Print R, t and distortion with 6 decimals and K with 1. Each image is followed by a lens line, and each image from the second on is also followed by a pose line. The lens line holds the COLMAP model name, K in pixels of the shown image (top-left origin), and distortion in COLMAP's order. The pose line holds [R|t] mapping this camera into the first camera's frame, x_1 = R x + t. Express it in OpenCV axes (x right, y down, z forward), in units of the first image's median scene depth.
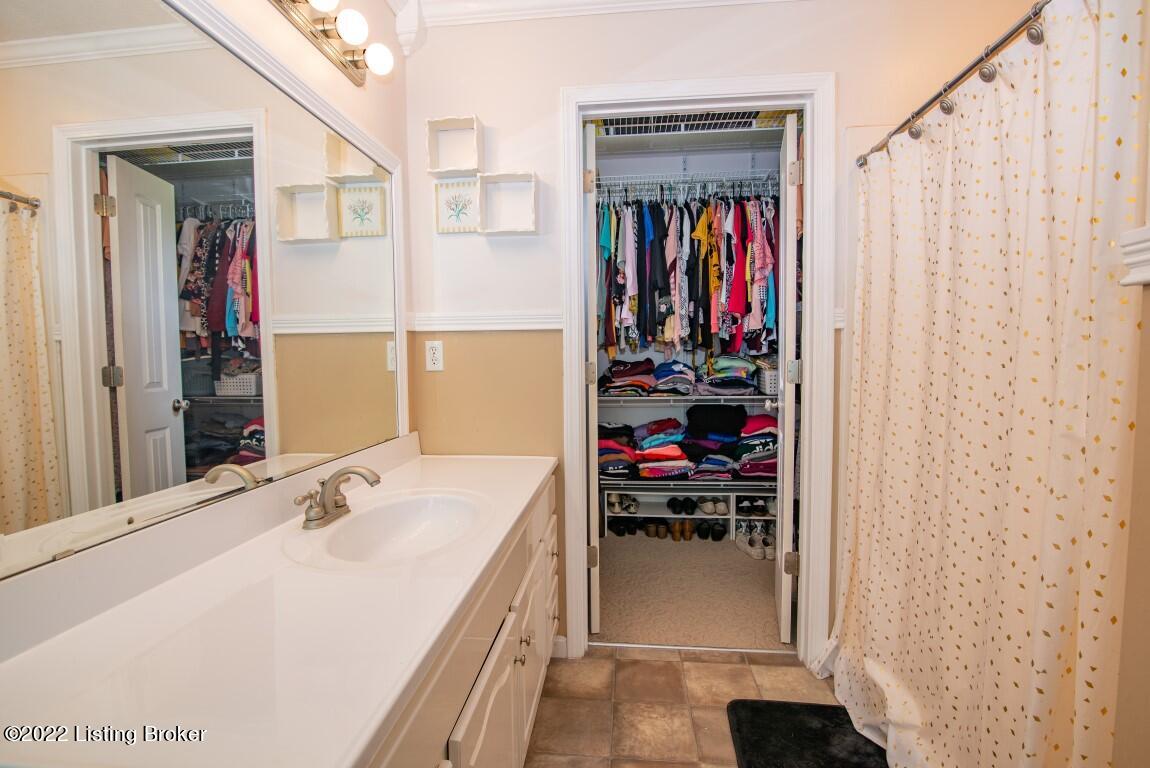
lens RADIAL K [[526.5, 0, 572.2], [0, 526.5, 388.1], [0, 0, 1]] dist [-0.024500, -0.000080]
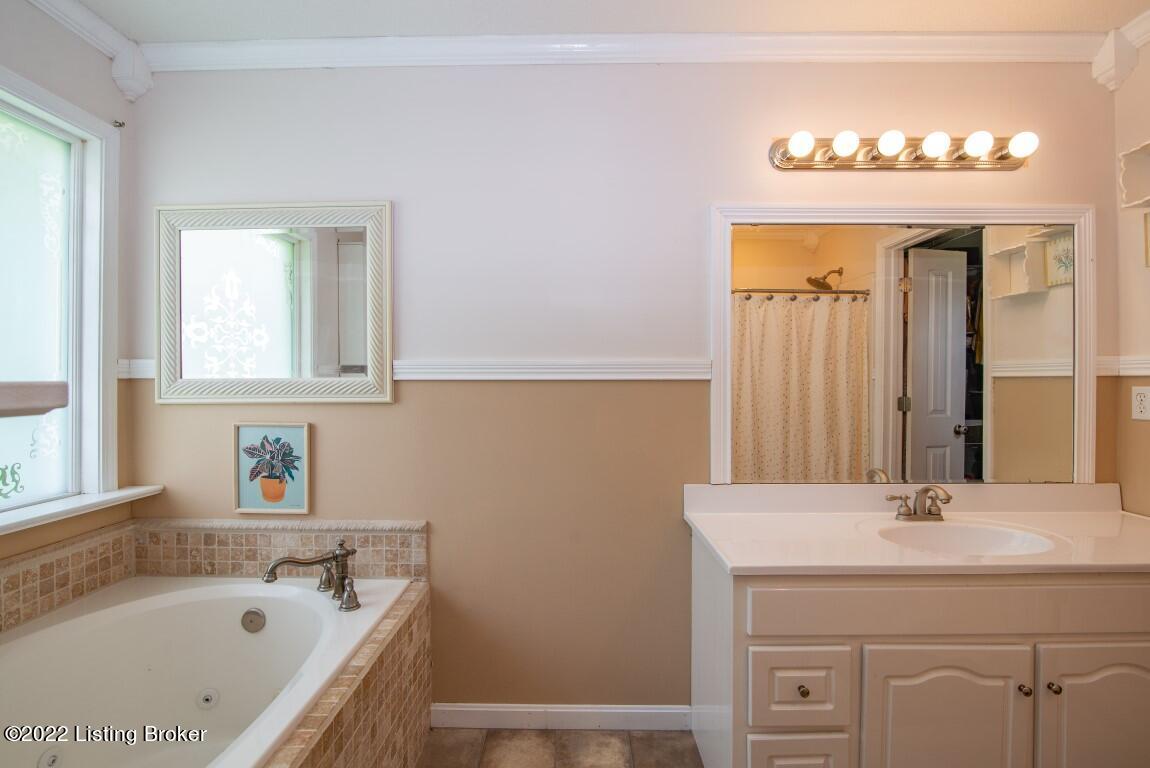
lens RADIAL K [[526.5, 0, 572.2], [0, 526.5, 388.1], [0, 0, 1]] dist [-0.024500, -0.000080]
pose [[0.089229, 0.026498, -0.995659, 0.492862], [-0.063124, 0.997787, 0.020897, -0.042021], [0.994009, 0.060986, 0.090704, -0.041249]]
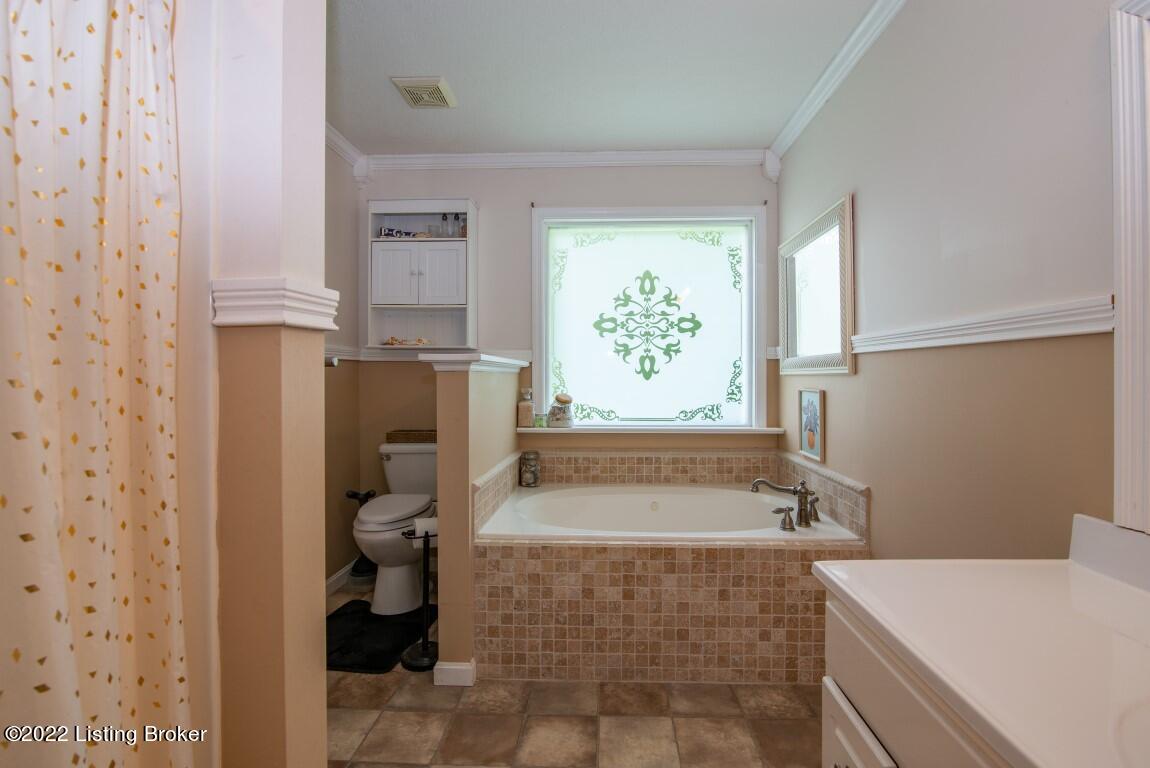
lens RADIAL K [[526.5, 0, 572.2], [0, 526.5, 388.1], [0, 0, 1]] dist [-0.024500, -0.000080]
pose [[-0.998401, 0.015971, -0.054223, 0.021119], [0.011033, 0.995865, 0.090171, -0.051024], [0.055439, 0.089428, -0.994449, 1.018864]]
